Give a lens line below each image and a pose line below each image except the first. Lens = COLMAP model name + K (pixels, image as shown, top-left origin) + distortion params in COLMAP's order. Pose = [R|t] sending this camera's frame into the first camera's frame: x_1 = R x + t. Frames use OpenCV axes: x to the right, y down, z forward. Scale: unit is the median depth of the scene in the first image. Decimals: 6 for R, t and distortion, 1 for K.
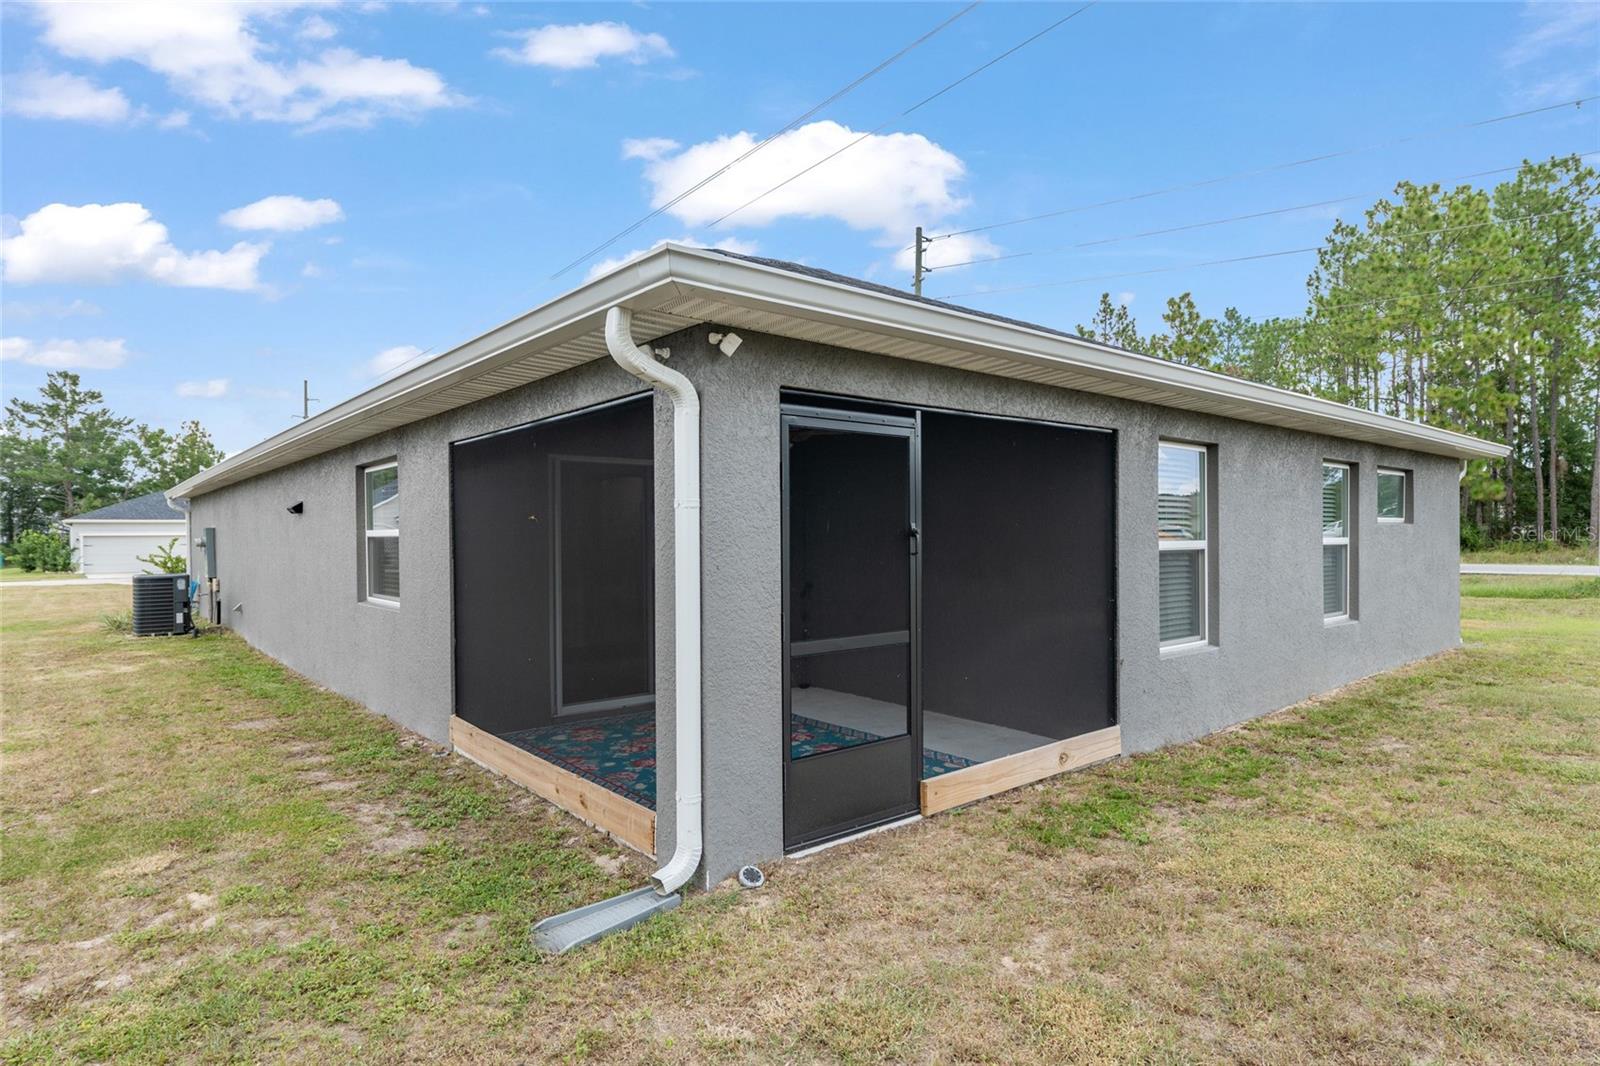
lens RADIAL K [[876.9, 0, 804.5], [0, 876.9, 543.1], [0, 0, 1]] dist [0.000307, -0.001251]
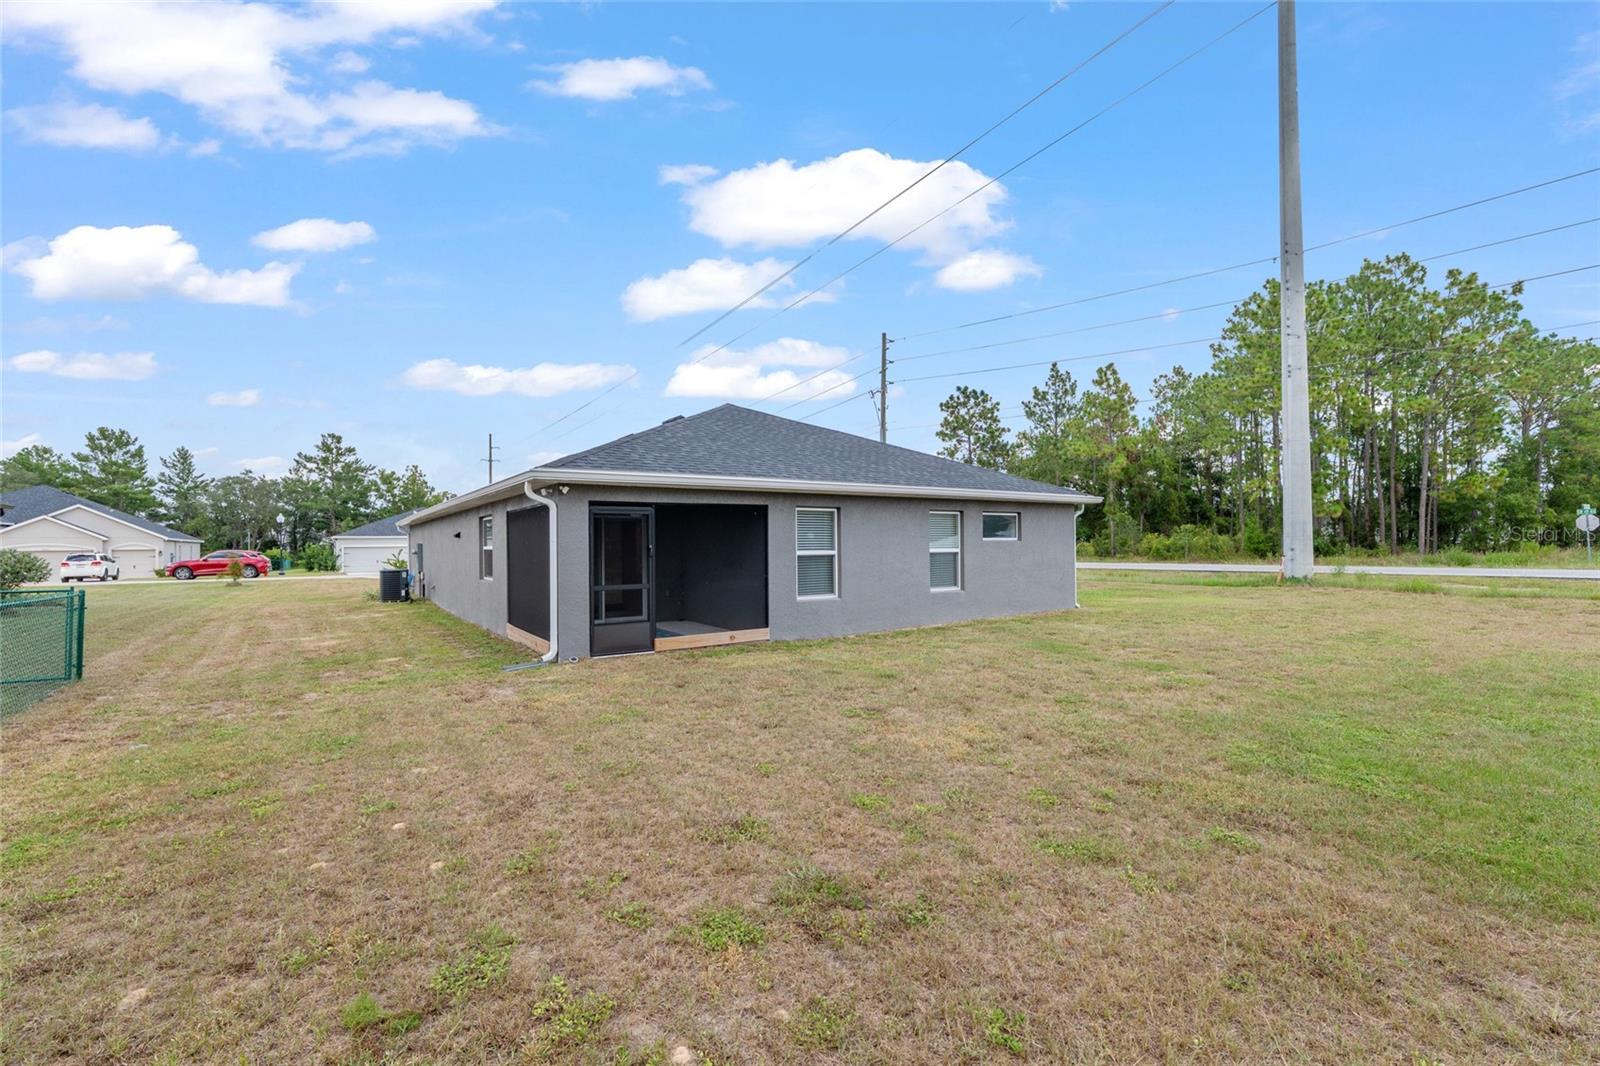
lens RADIAL K [[687.1, 0, 790.7], [0, 687.1, 531.9], [0, 0, 1]] dist [-0.006691, -0.000372]
pose [[0.994393, -0.004595, -0.105646, 0.071169], [0.001671, 0.999614, -0.027749, -0.000258], [0.105732, 0.027417, 0.994017, -0.099697]]
